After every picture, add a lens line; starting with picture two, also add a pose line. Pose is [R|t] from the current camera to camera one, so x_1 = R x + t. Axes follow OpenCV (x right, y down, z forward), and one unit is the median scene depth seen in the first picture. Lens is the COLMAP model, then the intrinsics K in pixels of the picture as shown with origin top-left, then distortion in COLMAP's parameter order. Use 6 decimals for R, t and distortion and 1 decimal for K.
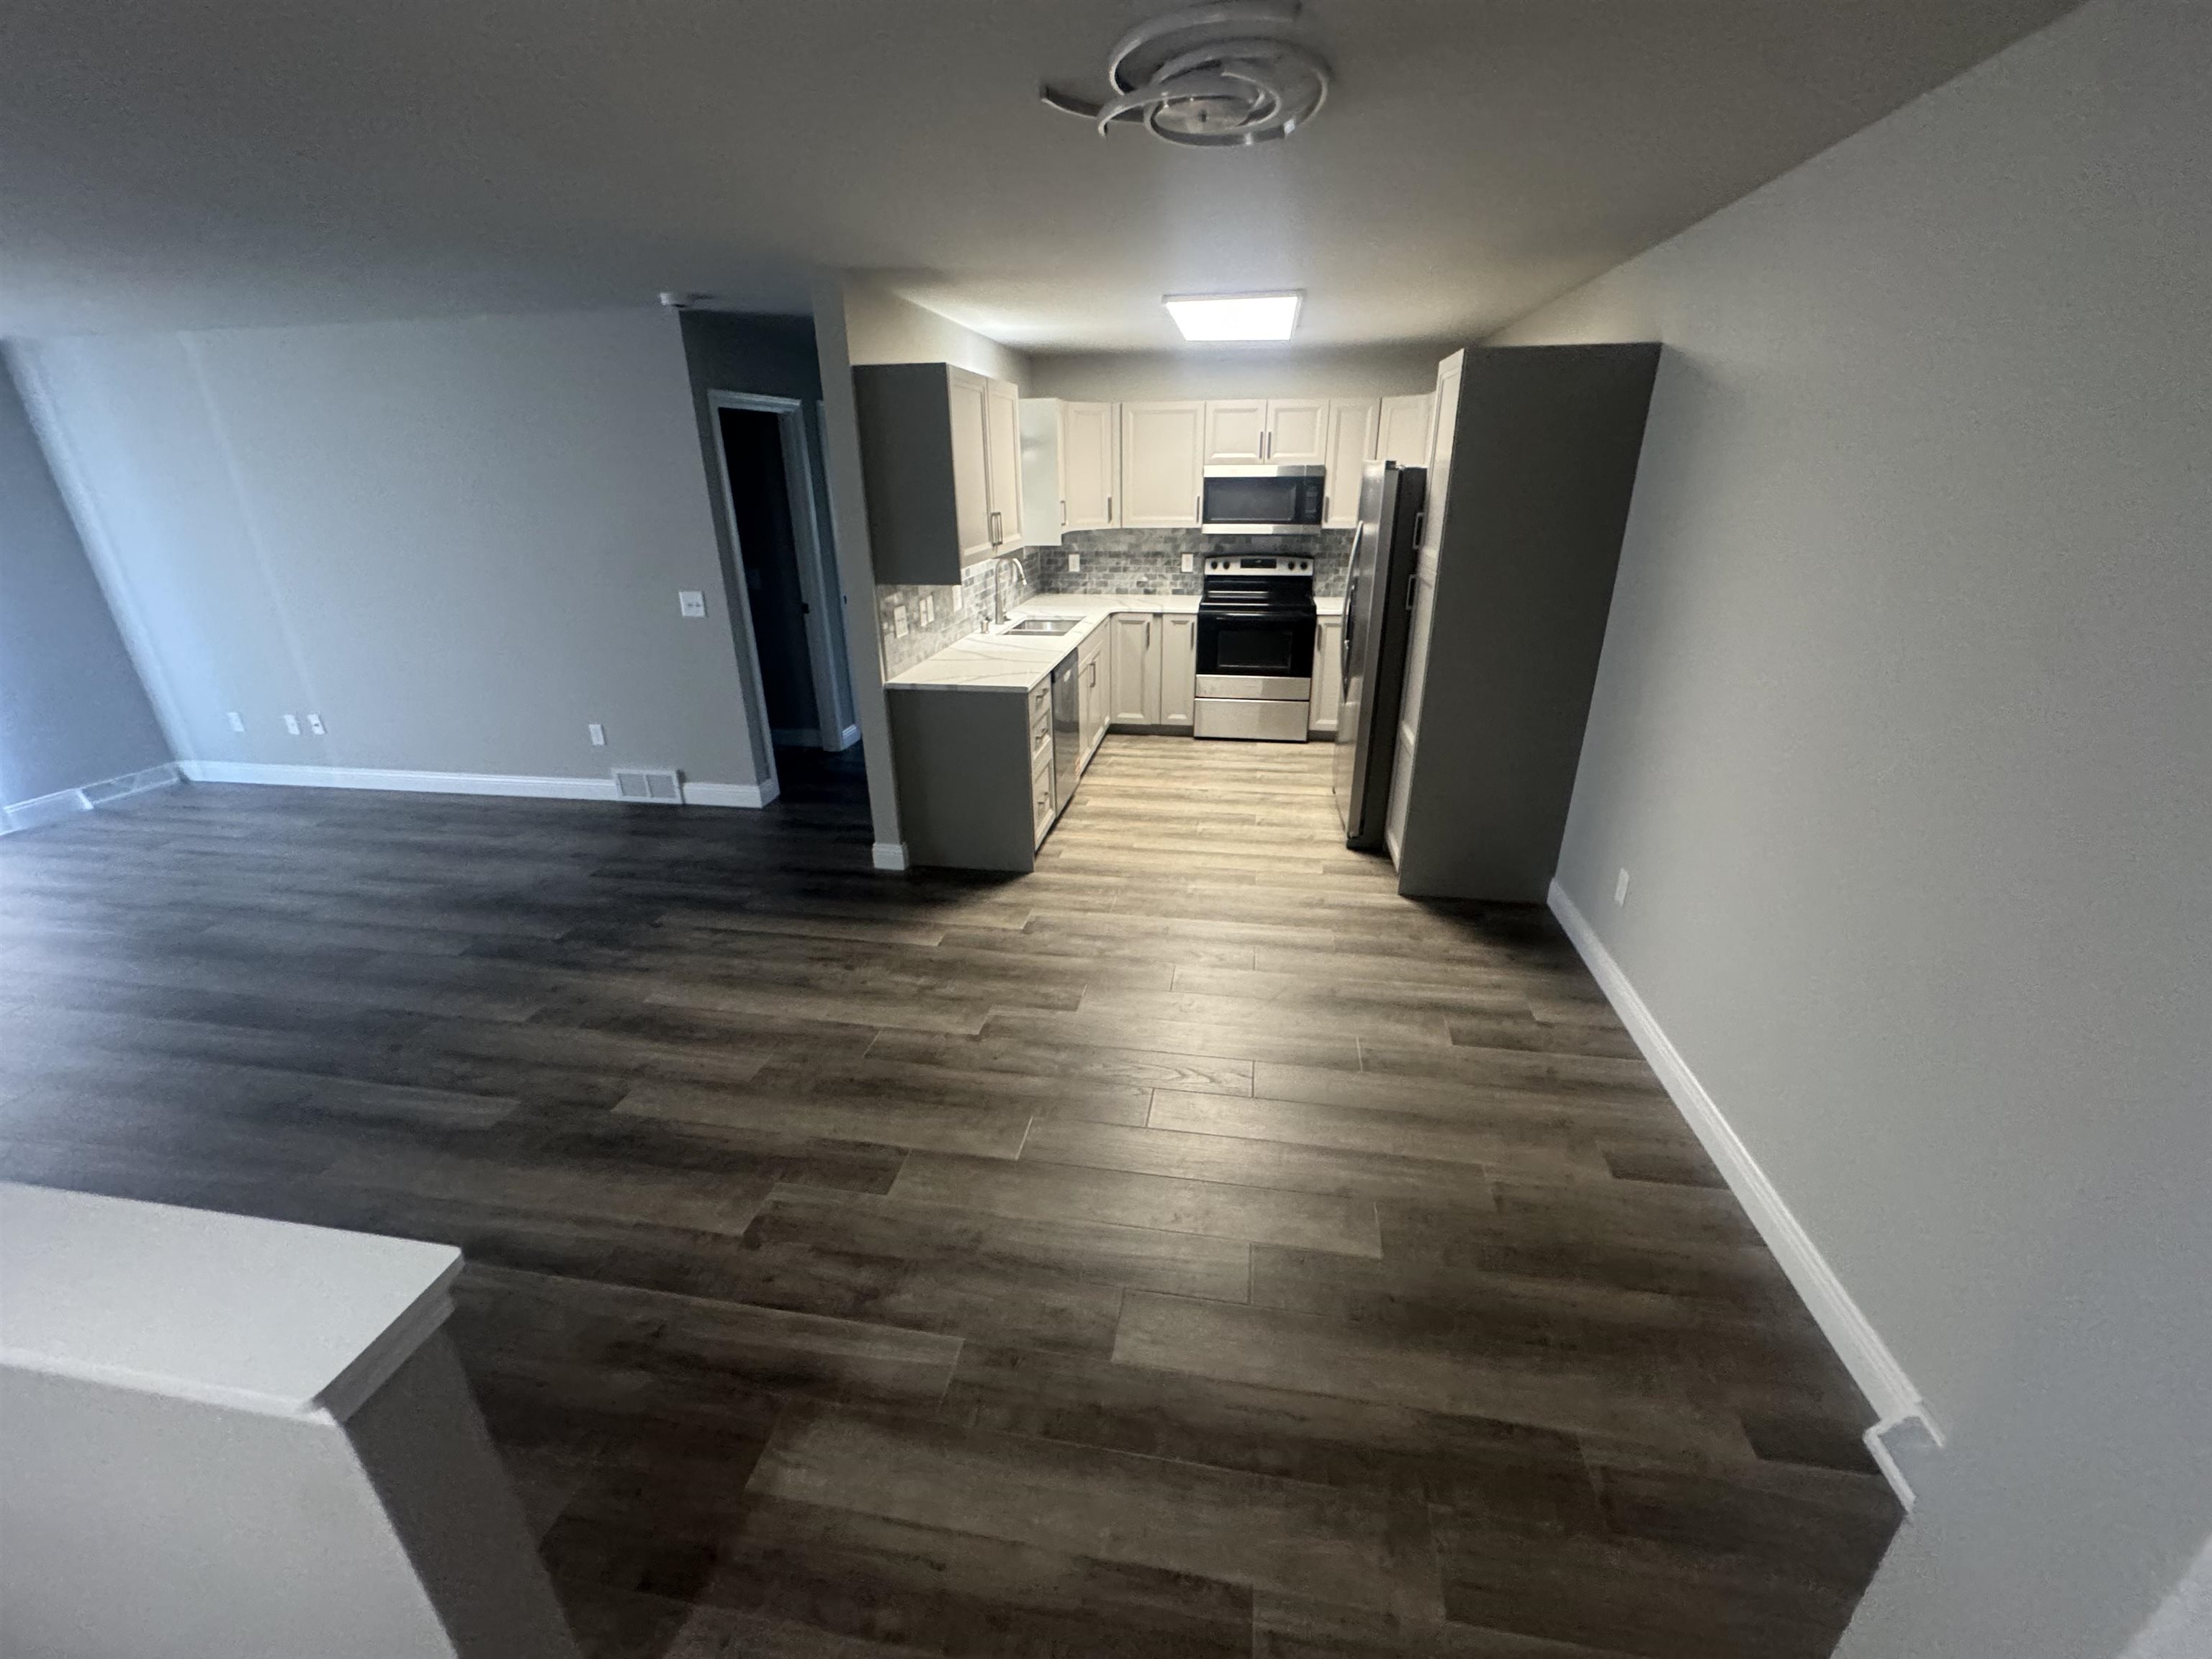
lens RADIAL K [[885.0, 0, 1102.9], [0, 885.0, 830.0], [0, 0, 1]] dist [-0.005021, 0.001280]
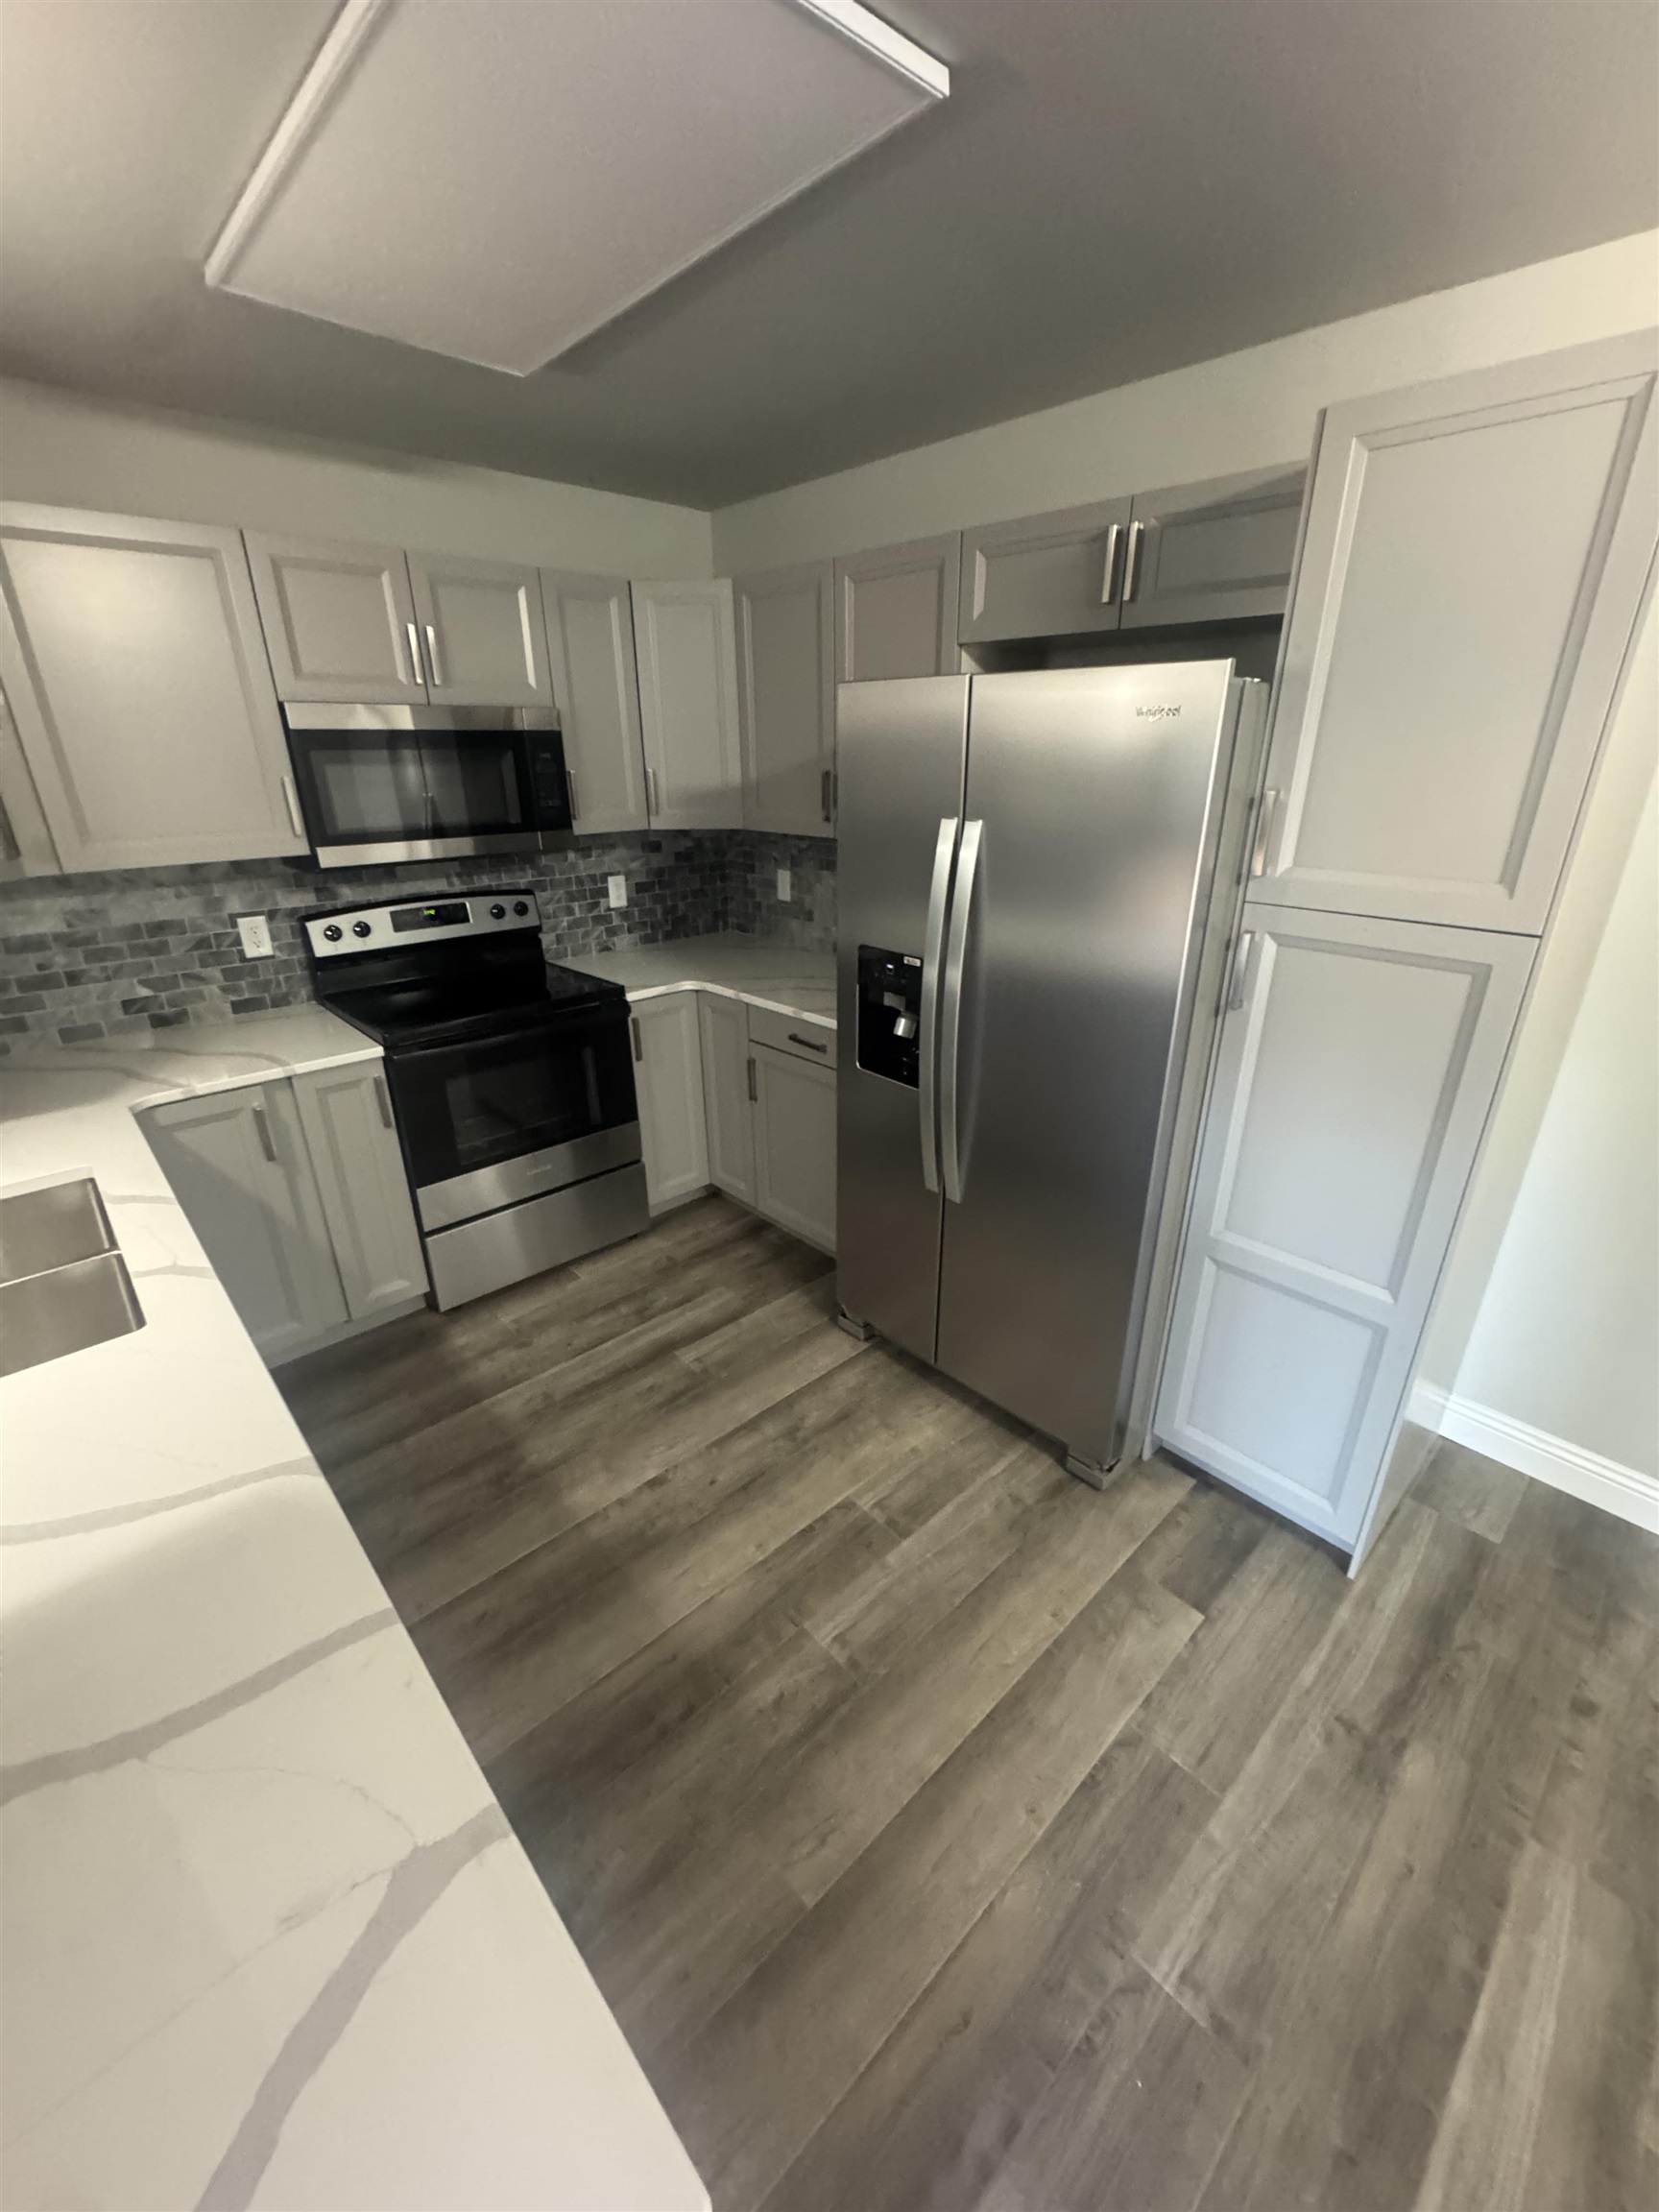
lens RADIAL K [[885.0, 0, 829.0], [0, 885.0, 1106.8], [0, 0, 1]] dist [-0.005021, 0.001280]
pose [[0.610072, -0.295699, 0.735102, -0.077697], [0.301717, 0.944554, 0.129554, -0.209733], [-0.732652, 0.142755, 0.665463, 0.561541]]
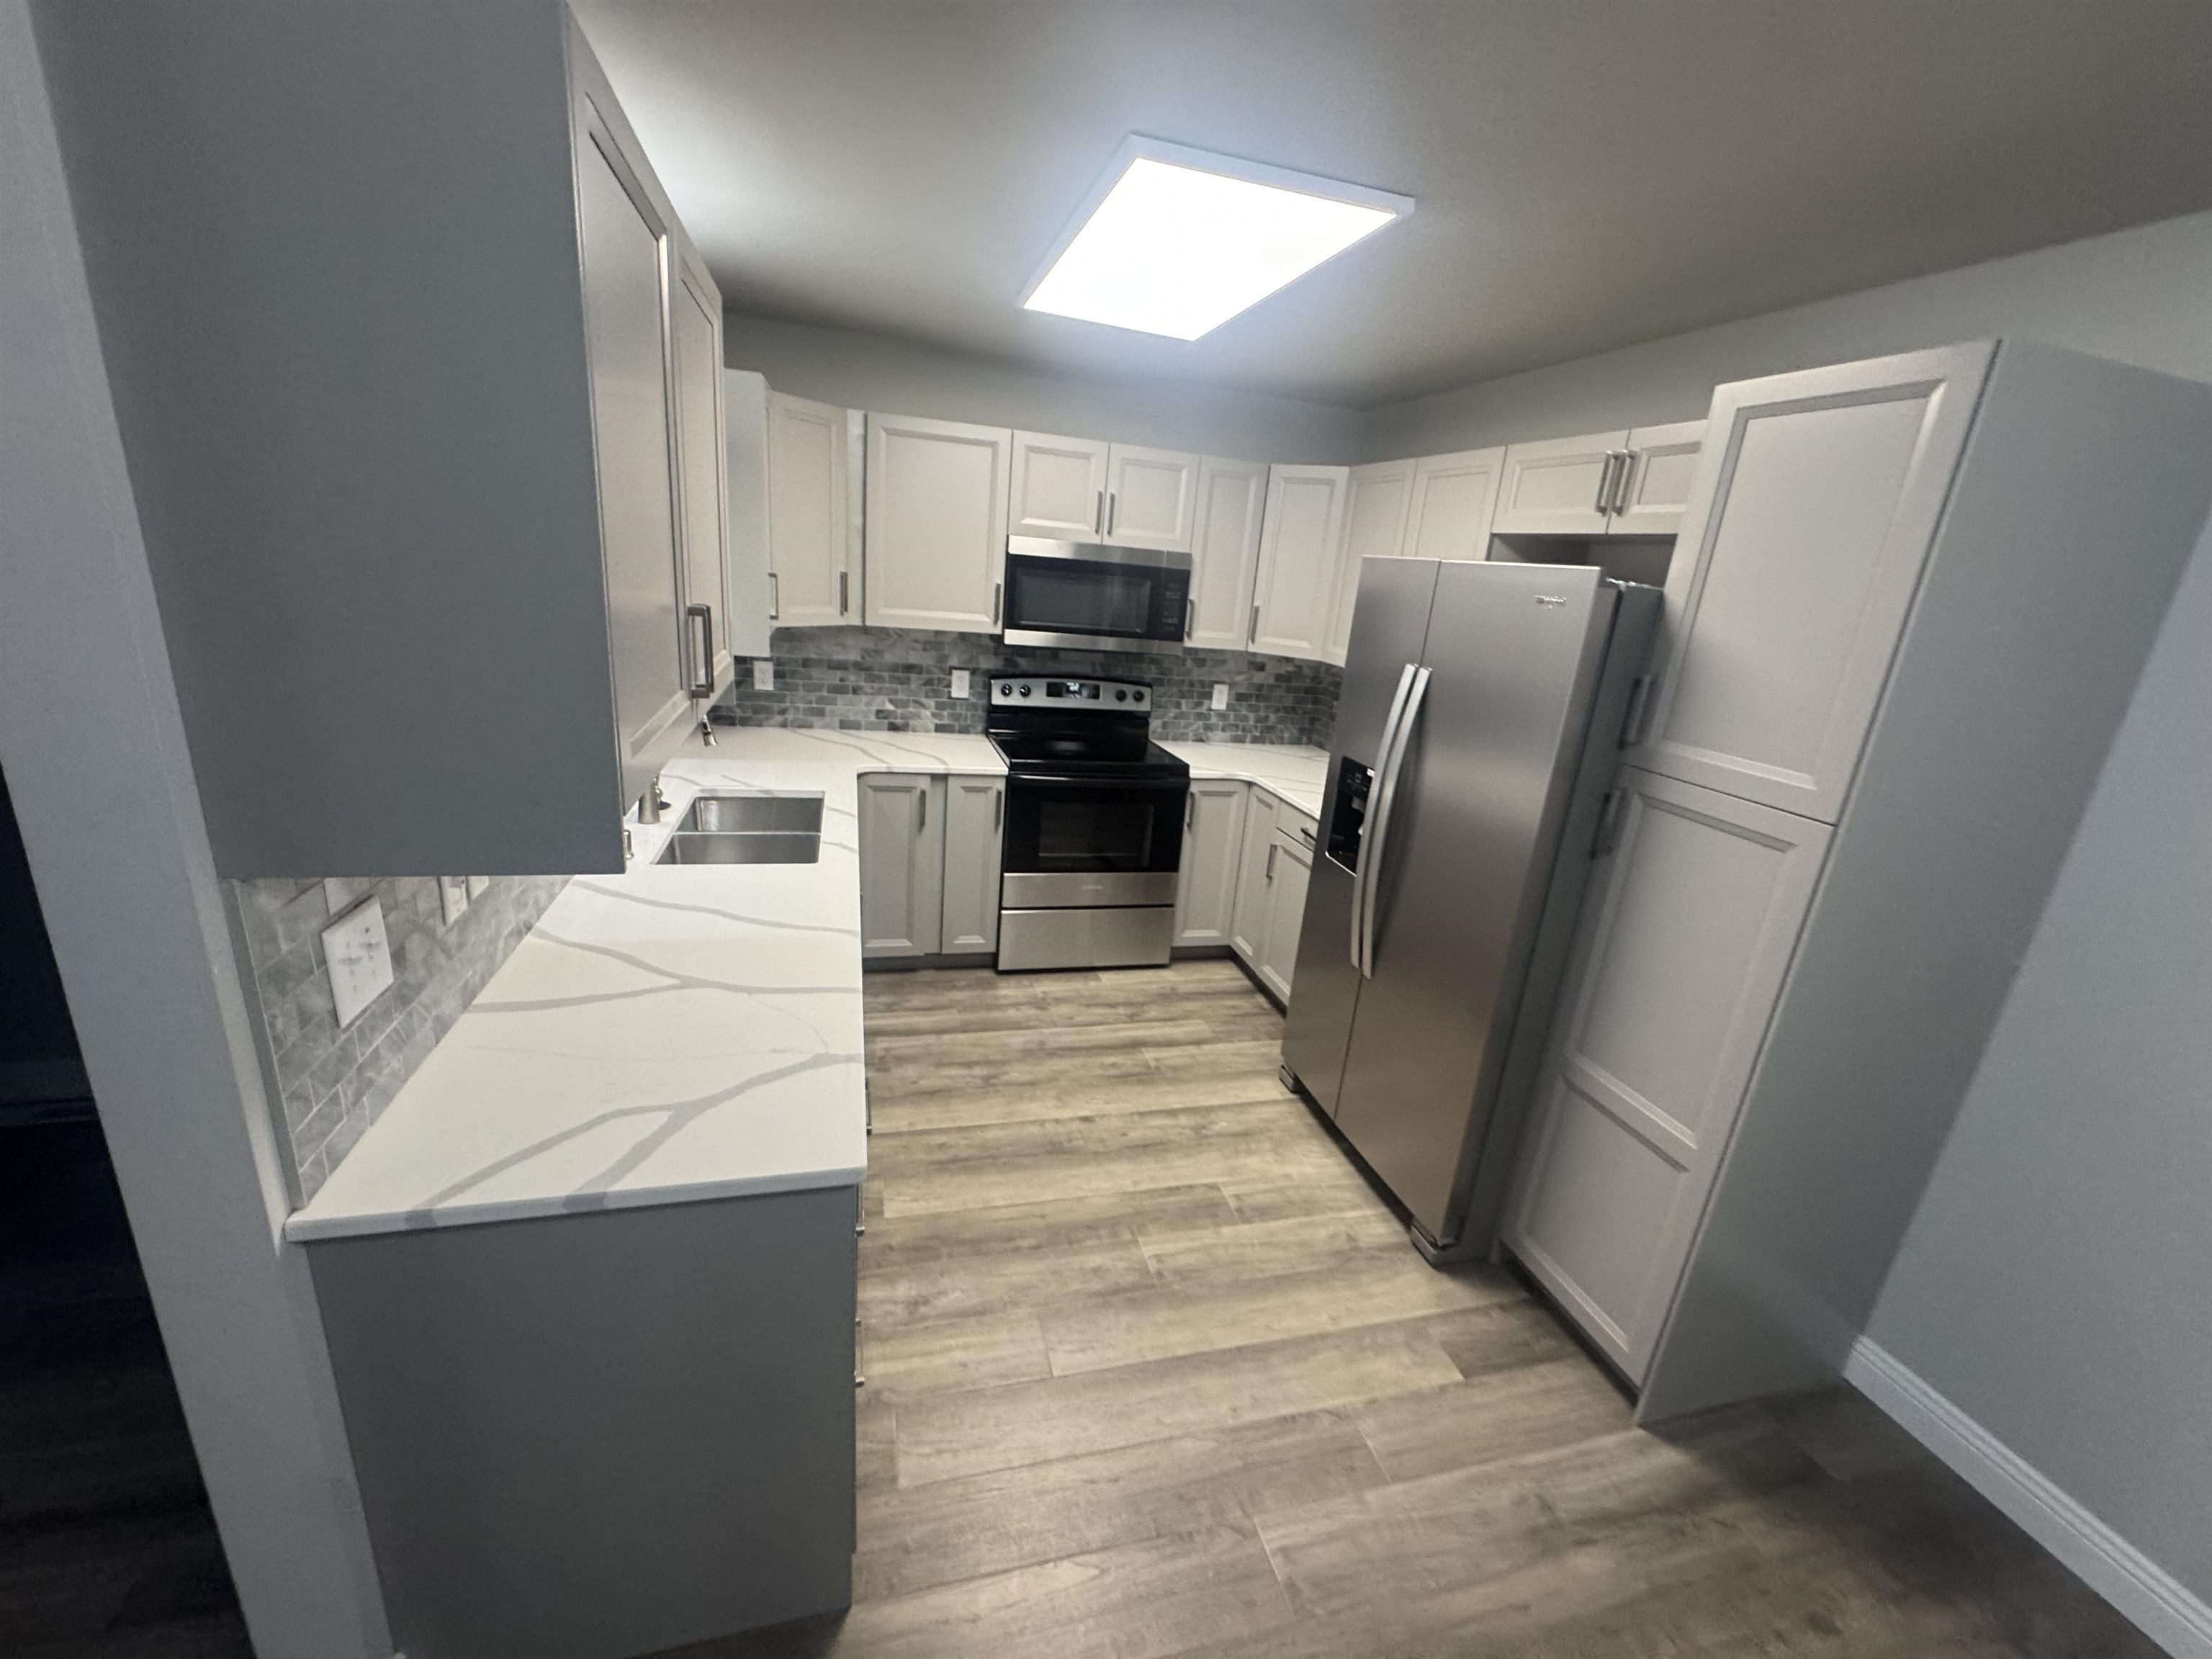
lens RADIAL K [[885.0, 0, 1106.3], [0, 885.0, 830.7], [0, 0, 1]] dist [-0.005021, 0.001280]
pose [[0.903352, -0.037604, 0.427249, -0.087805], [0.070495, 0.995619, -0.061421, -0.163710], [-0.423068, 0.085603, 0.902045, 0.429101]]
